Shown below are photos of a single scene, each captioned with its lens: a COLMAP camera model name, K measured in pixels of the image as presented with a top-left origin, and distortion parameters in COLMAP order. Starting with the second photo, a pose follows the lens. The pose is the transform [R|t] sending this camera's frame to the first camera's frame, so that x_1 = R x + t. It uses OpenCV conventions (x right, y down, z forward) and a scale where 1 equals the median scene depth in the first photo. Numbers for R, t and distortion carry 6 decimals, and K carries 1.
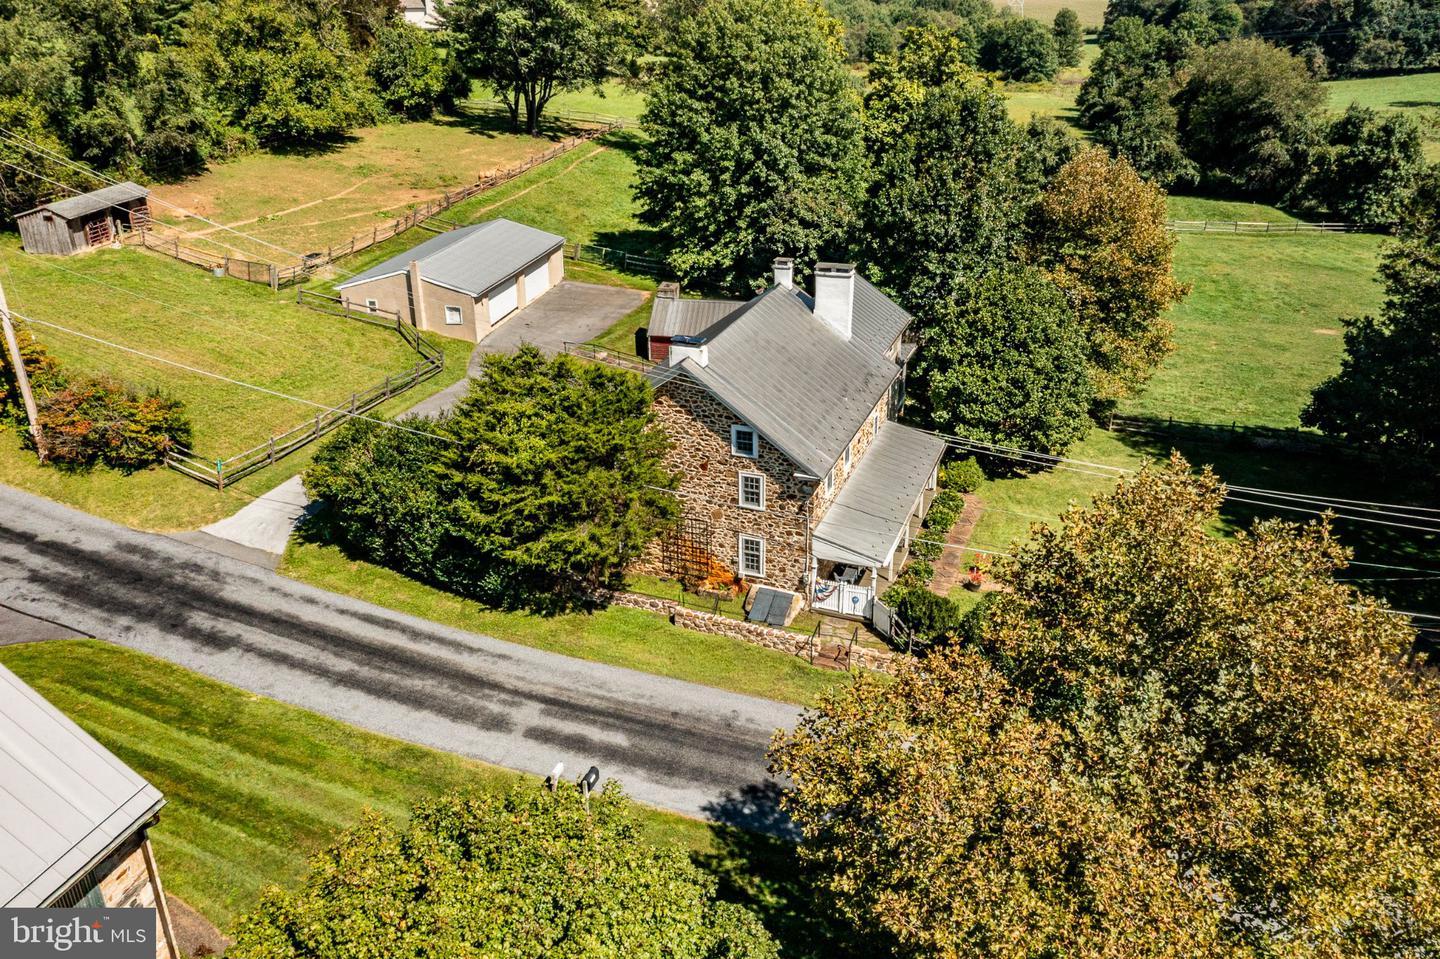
lens RADIAL K [[1138.6, 0, 720.0], [0, 1138.6, 478.9], [0, 0, 1]] dist [-0.018324, 0.012121]
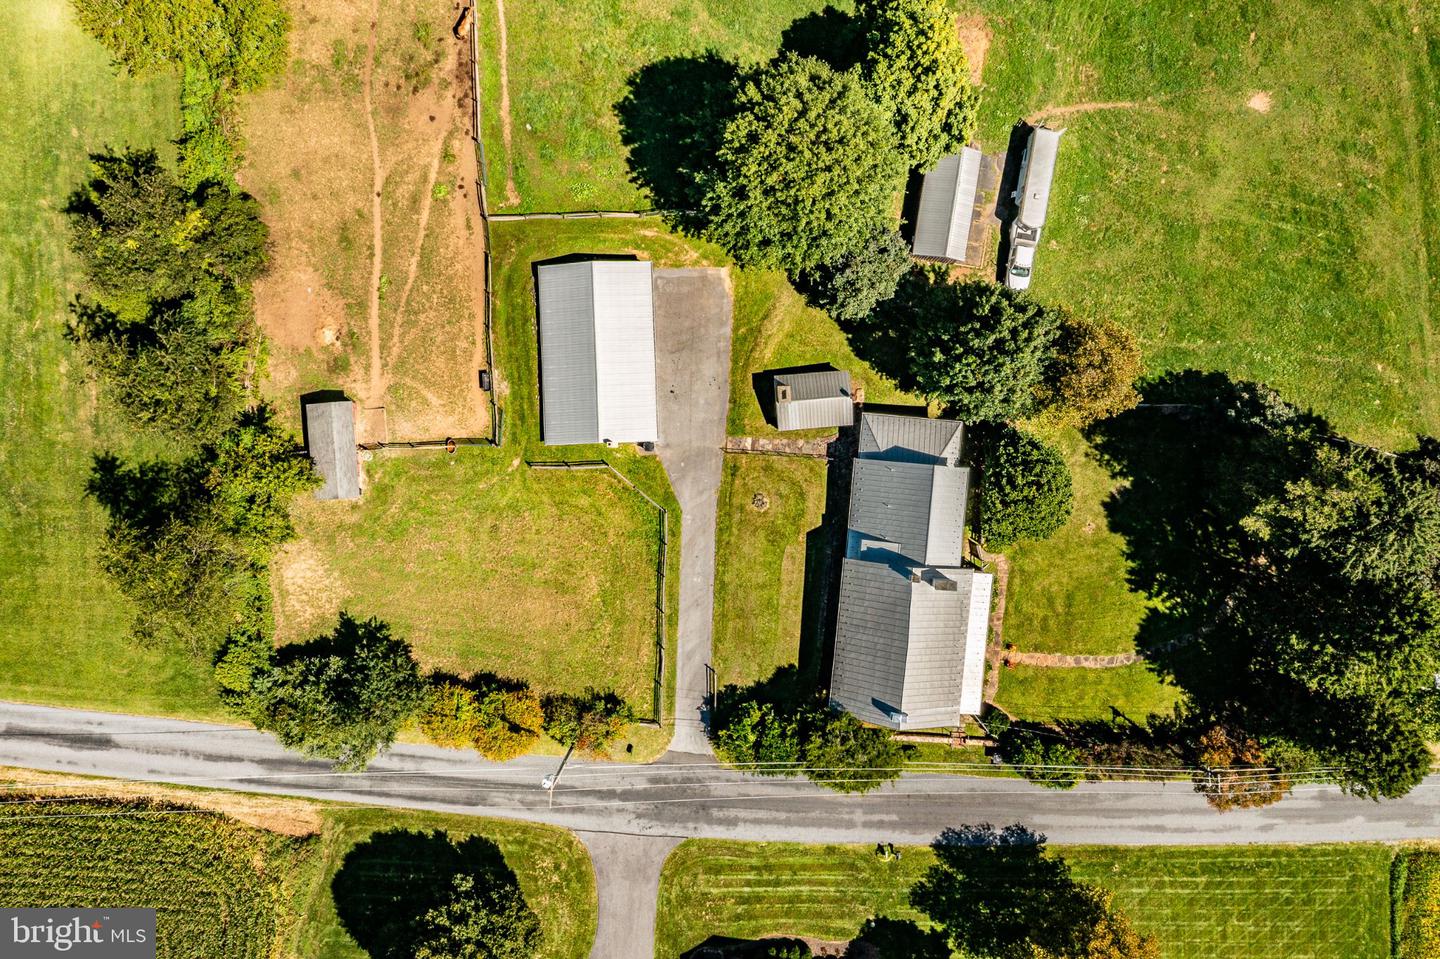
lens RADIAL K [[1138.6, 0, 741.1], [0, 1138.6, 473.3], [0, 0, 1]] dist [-0.018324, 0.012121]
pose [[0.965598, -0.258854, -0.024804, -0.073002], [0.129993, 0.397885, 0.908179, -1.197669], [-0.225217, -0.880160, 0.417846, 0.292643]]
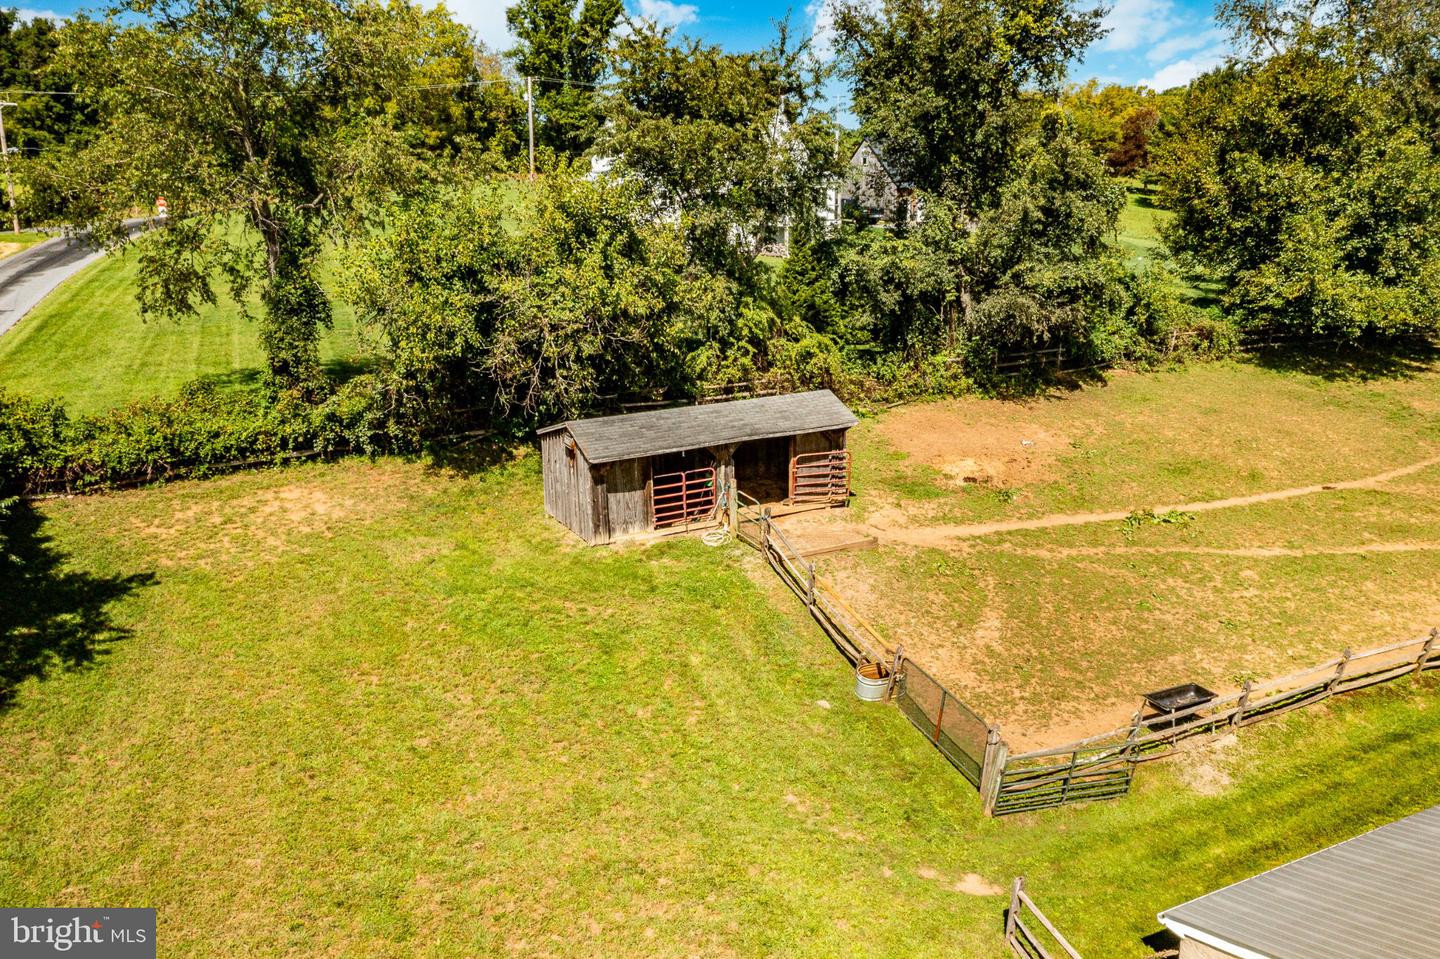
lens RADIAL K [[1138.6, 0, 718.1], [0, 1138.6, 474.4], [0, 0, 1]] dist [-0.018324, 0.012121]
pose [[0.629261, 0.193026, -0.752842, -0.200949], [-0.314114, 0.949192, -0.019181, -0.194845], [0.710889, 0.248548, 0.657921, 0.642705]]
